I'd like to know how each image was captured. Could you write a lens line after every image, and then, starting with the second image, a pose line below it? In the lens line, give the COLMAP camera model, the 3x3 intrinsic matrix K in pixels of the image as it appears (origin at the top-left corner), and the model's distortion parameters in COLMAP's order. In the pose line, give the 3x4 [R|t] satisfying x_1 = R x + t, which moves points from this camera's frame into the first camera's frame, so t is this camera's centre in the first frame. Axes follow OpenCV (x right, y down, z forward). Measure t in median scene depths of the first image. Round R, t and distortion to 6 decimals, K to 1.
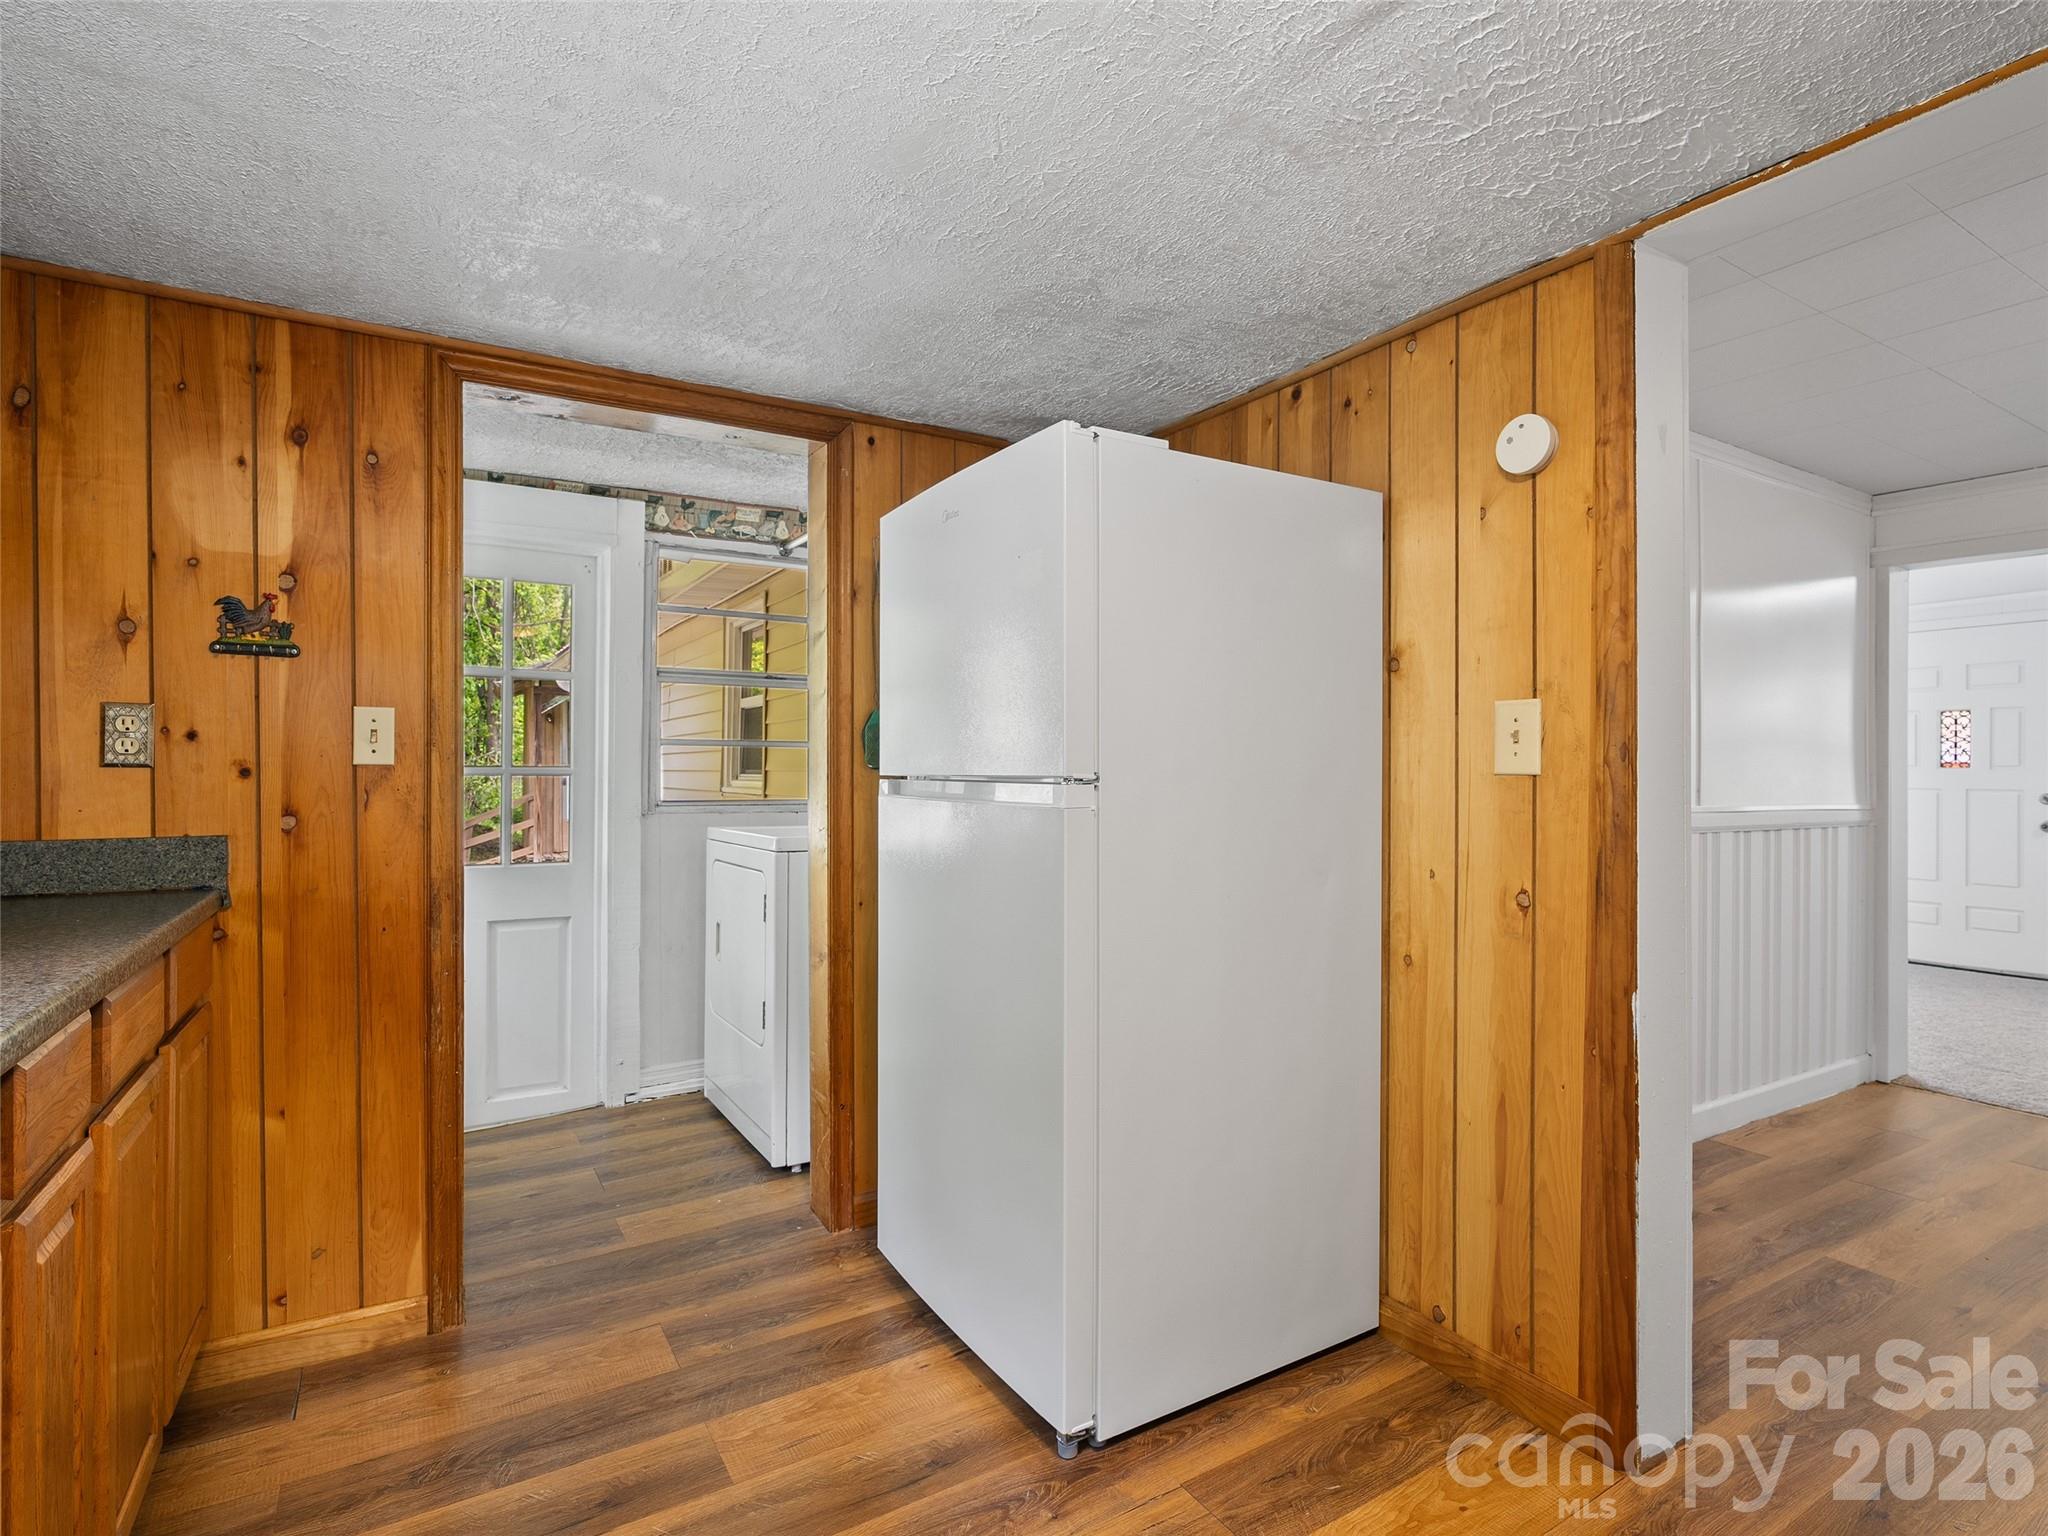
lens RADIAL K [[1034.9, 0, 1013.6], [0, 1034.9, 763.9], [0, 0, 1]] dist [-0.004782, 0.000674]
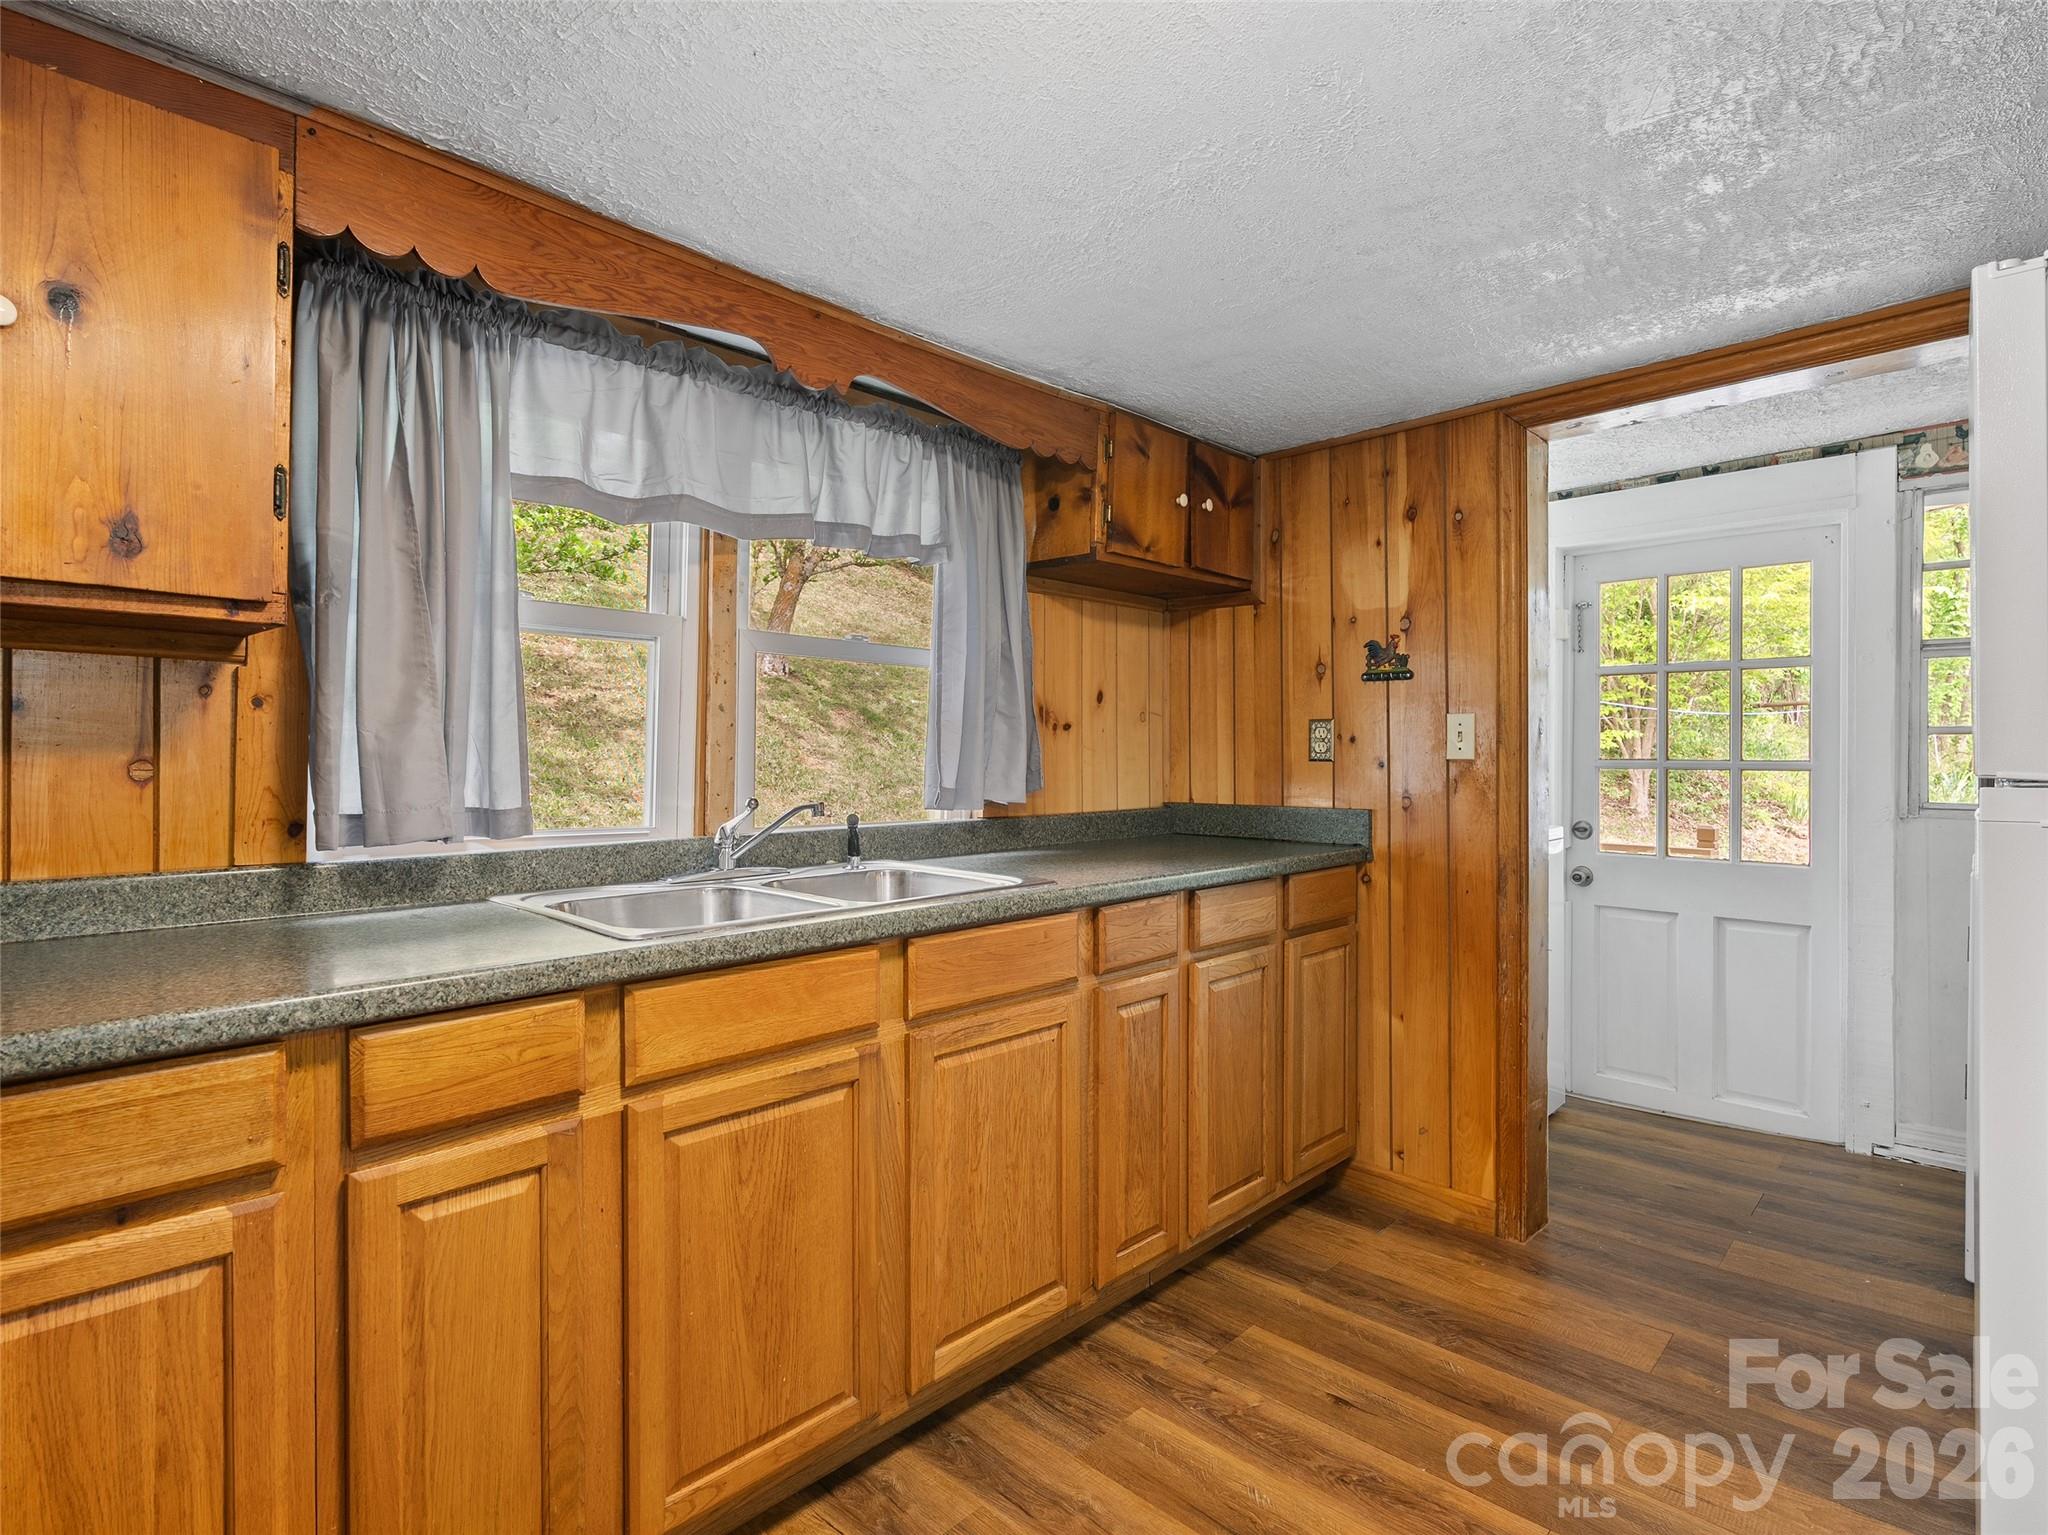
lens RADIAL K [[1034.9, 0, 1012.7], [0, 1034.9, 752.0], [0, 0, 1]] dist [-0.004782, 0.000674]
pose [[0.251401, -0.007903, -0.967851, 0.432455], [0.001918, 0.999969, -0.007667, 0.000281], [0.967881, 0.000071, 0.251408, 0.149235]]
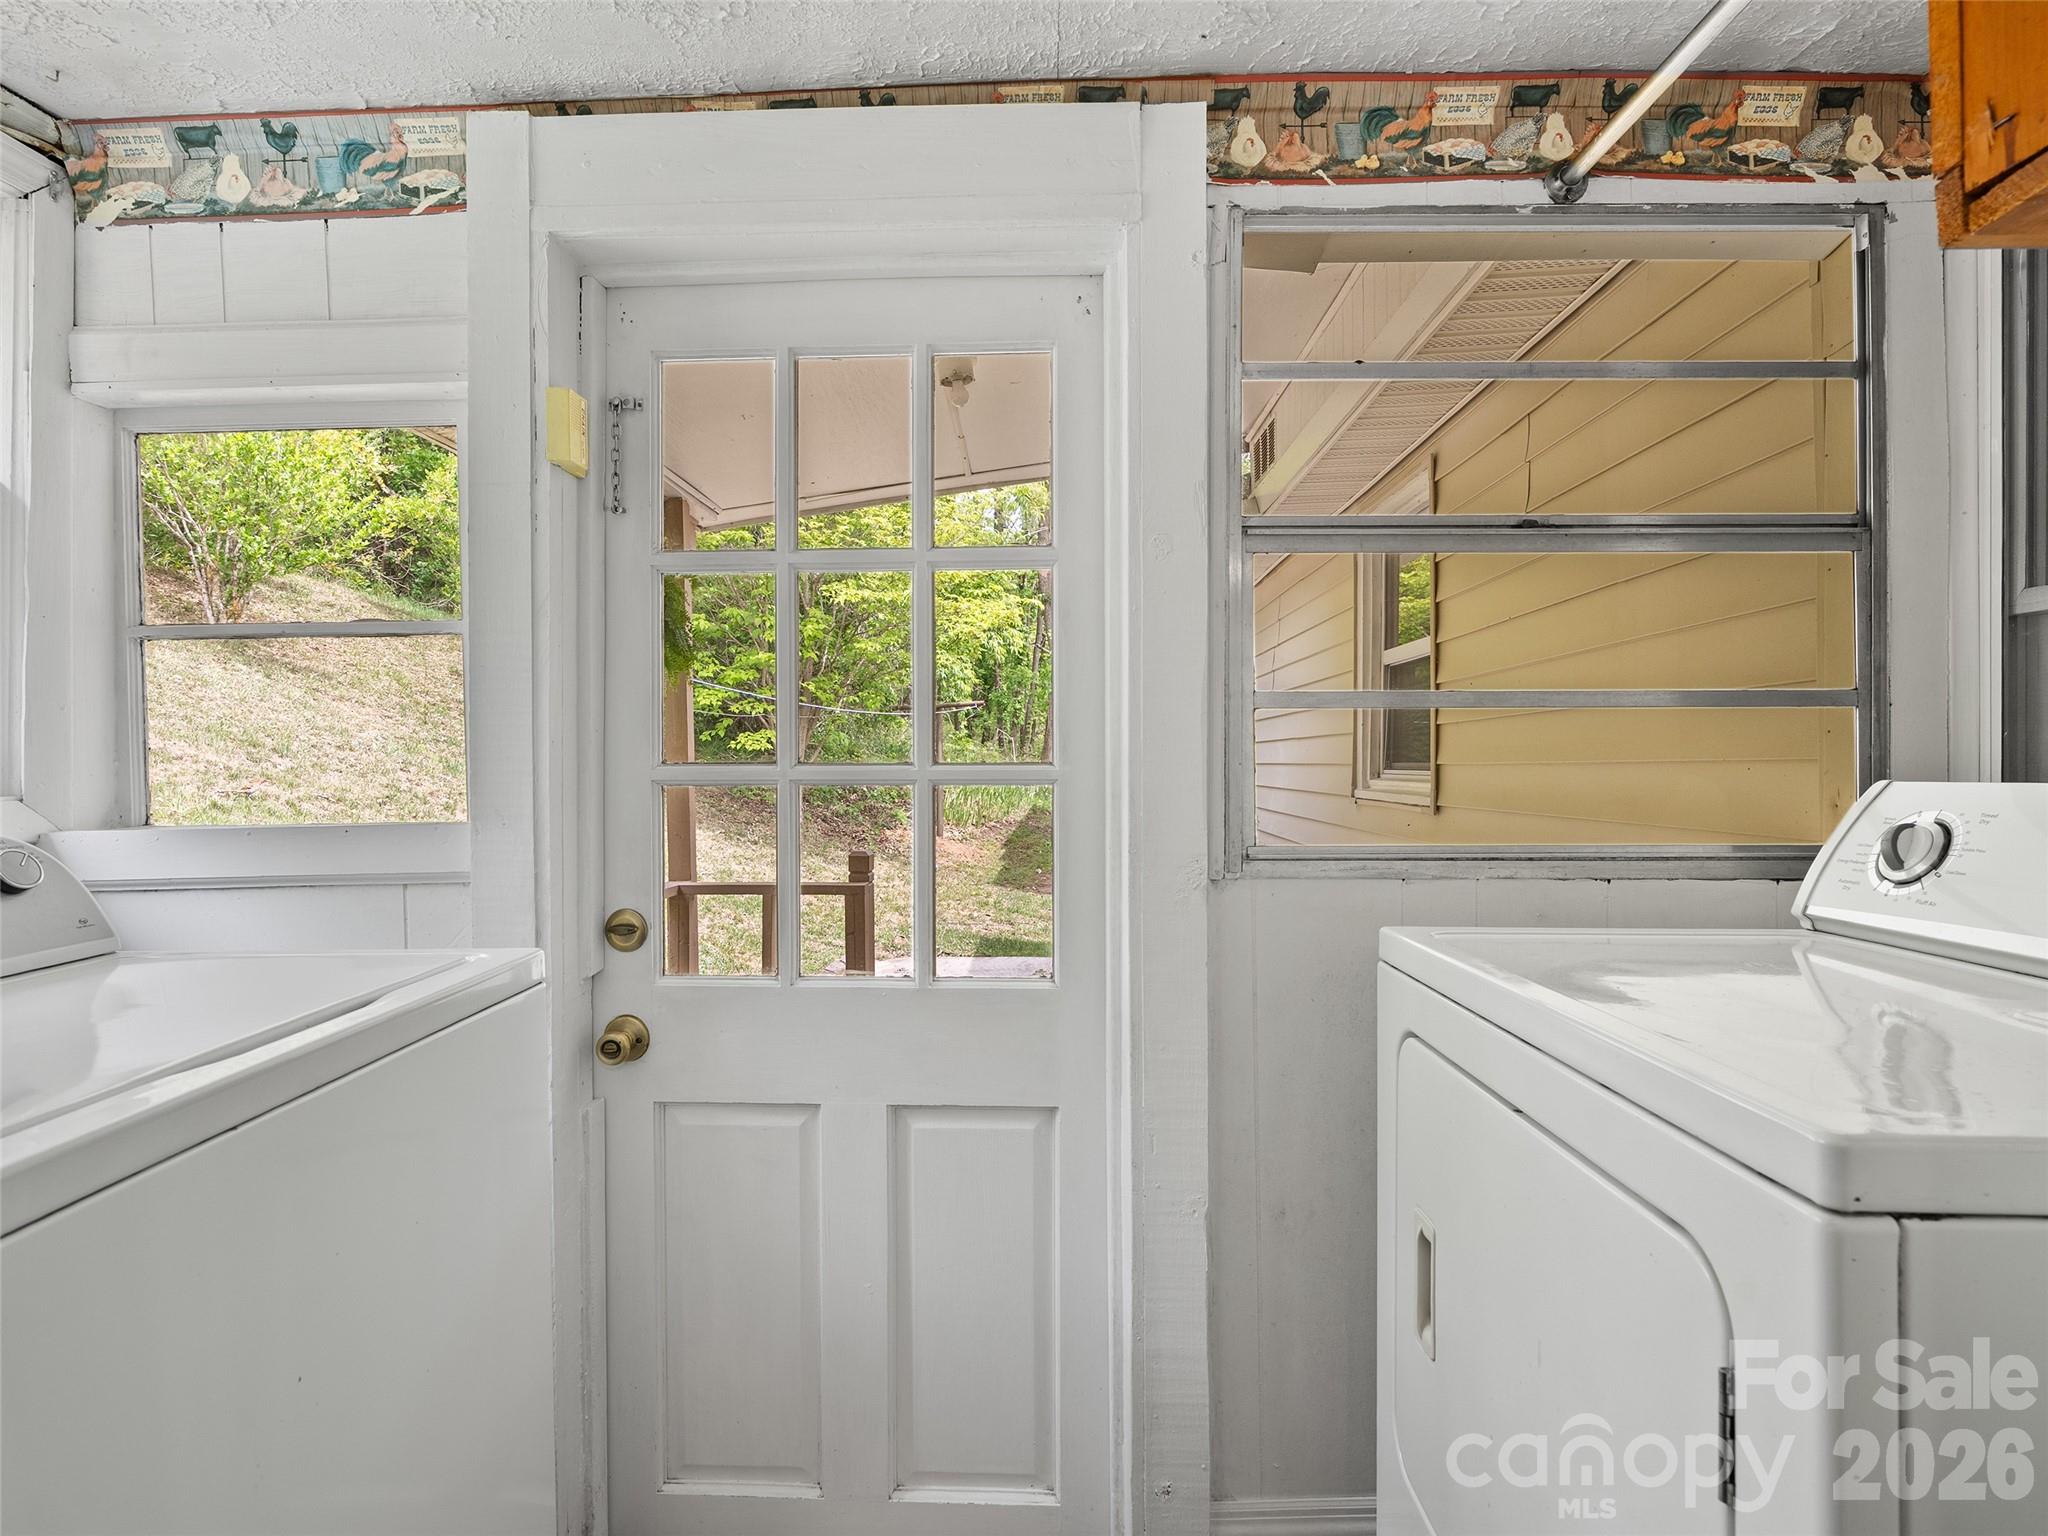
lens RADIAL K [[1034.9, 0, 1033.2], [0, 1034.9, 755.8], [0, 0, 1]] dist [-0.004782, 0.000674]
pose [[0.851588, -0.010389, -0.524109, -0.327538], [0.011251, 0.999936, -0.001539, -0.000481], [0.524091, -0.004586, 0.851650, 0.987716]]
